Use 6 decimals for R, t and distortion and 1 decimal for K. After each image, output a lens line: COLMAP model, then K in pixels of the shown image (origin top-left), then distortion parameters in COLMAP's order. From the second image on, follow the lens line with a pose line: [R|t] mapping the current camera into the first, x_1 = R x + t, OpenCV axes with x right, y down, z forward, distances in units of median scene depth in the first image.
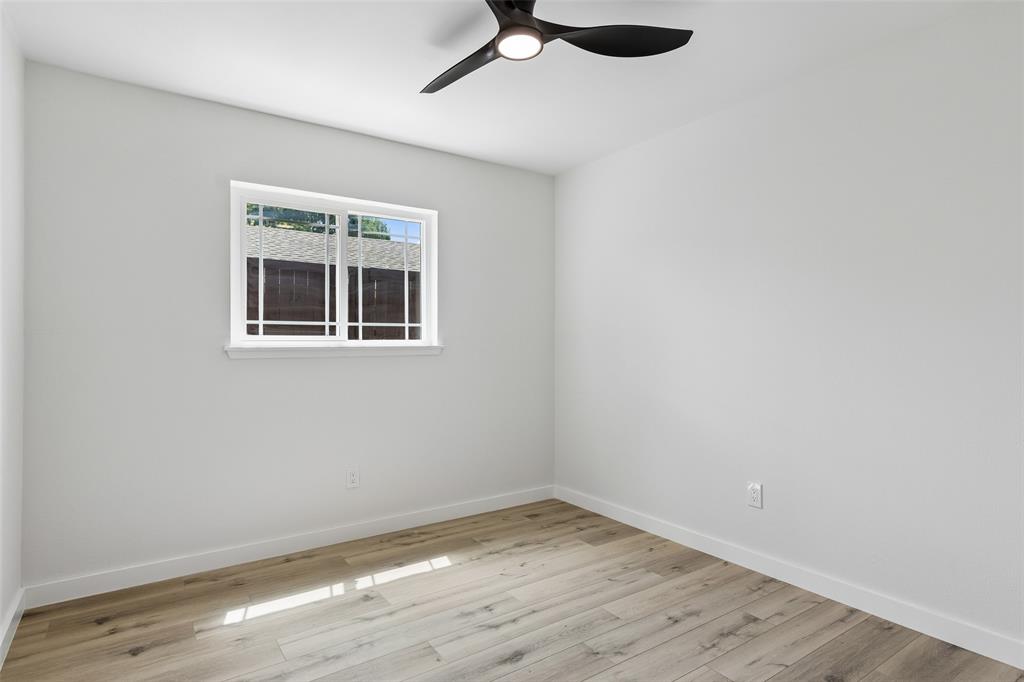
lens RADIAL K [[544.8, 0, 521.1], [0, 544.8, 340.9], [0, 0, 1]] dist [0.002429, -0.001080]
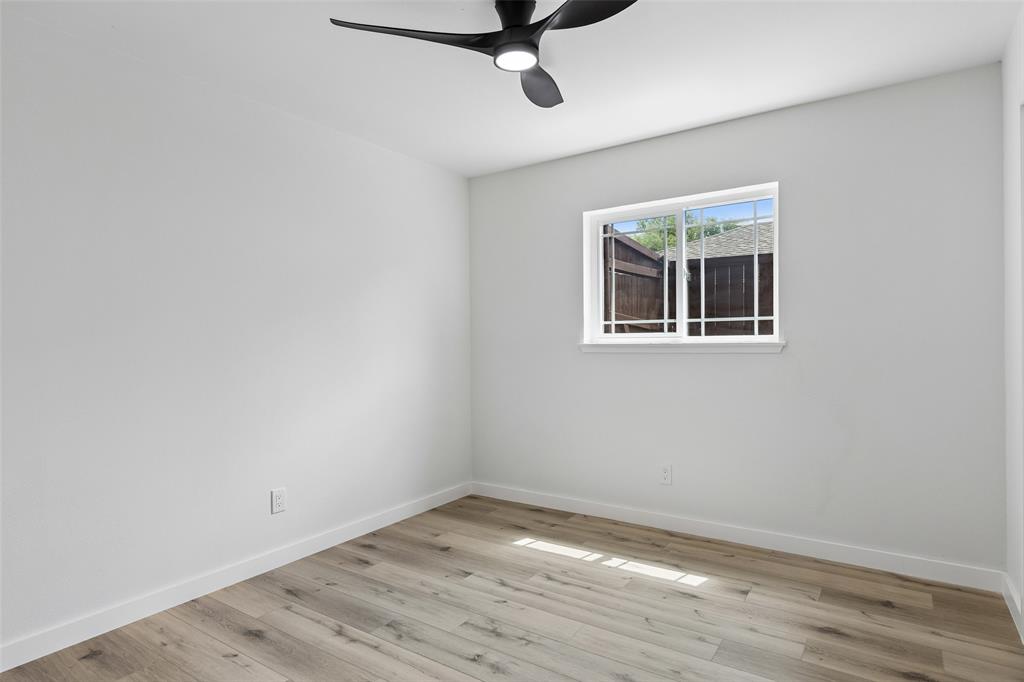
lens RADIAL K [[544.8, 0, 519.4], [0, 544.8, 336.7], [0, 0, 1]] dist [0.002429, -0.001080]
pose [[0.369198, -0.009153, -0.929306, 0.509478], [0.010652, 0.999927, -0.005617, 0.001402], [0.929290, -0.007825, 0.369269, 0.339560]]
